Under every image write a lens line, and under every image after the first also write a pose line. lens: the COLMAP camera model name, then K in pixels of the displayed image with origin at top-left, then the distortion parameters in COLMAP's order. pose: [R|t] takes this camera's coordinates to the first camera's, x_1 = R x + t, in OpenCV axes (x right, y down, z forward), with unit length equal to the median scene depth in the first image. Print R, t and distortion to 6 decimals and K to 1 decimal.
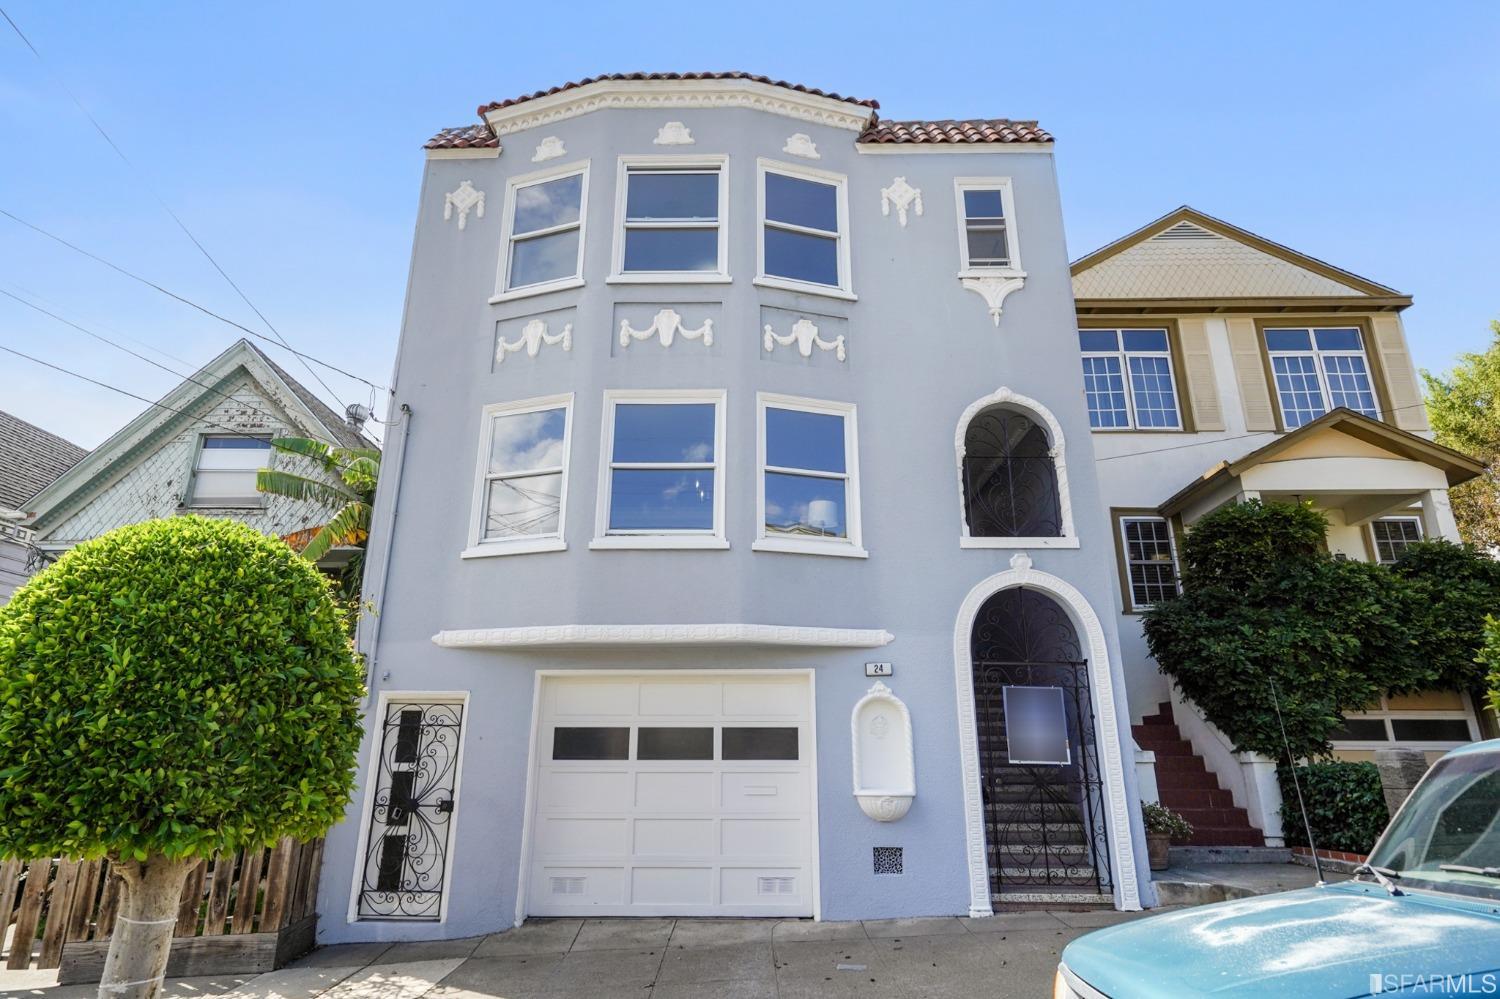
lens RADIAL K [[828.4, 0, 749.0], [0, 828.4, 497.7], [0, 0, 1]] dist [0.003898, 0.002502]
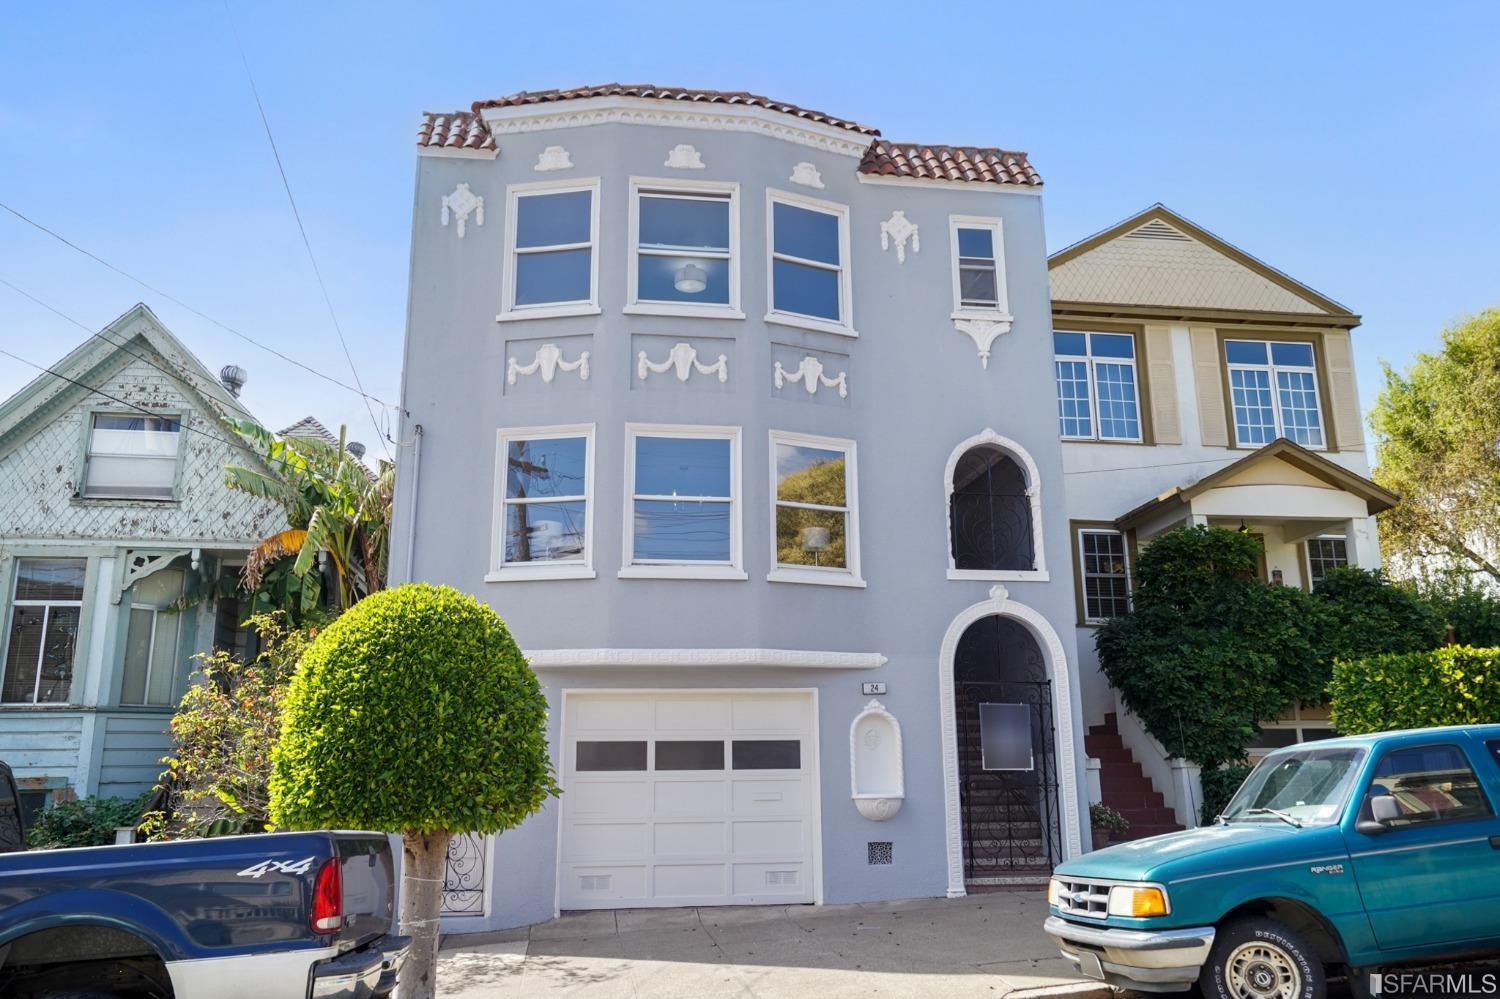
lens RADIAL K [[1158.3, 0, 749.4], [0, 1158.3, 498.9], [0, 0, 1]] dist [0.008471, -0.004859]
pose [[0.987055, 0.026632, 0.158156, -0.234709], [-0.037503, 0.997105, 0.066152, -0.129016], [-0.155936, -0.071227, 0.985196, -0.440591]]
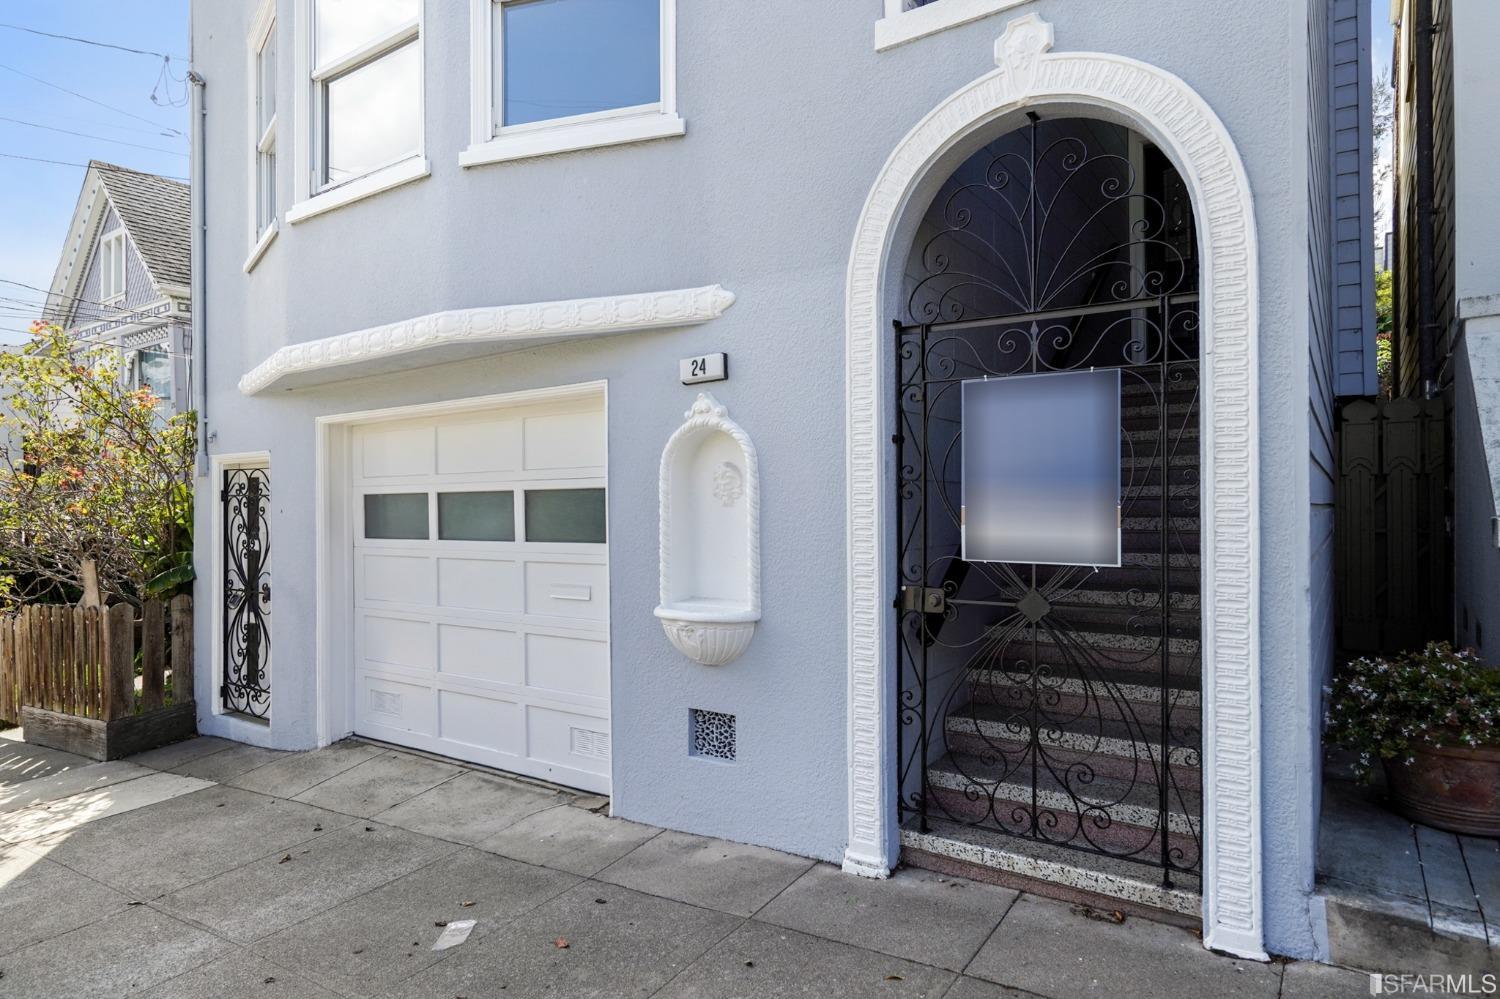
lens RADIAL K [[862.9, 0, 747.3], [0, 862.9, 505.6], [0, 0, 1]] dist [0.005227, 0.001283]
pose [[0.834593, -0.010448, -0.550768, 0.403321], [0.175320, 0.952870, 0.247592, 0.145780], [0.522223, -0.303199, 0.797091, 0.526321]]
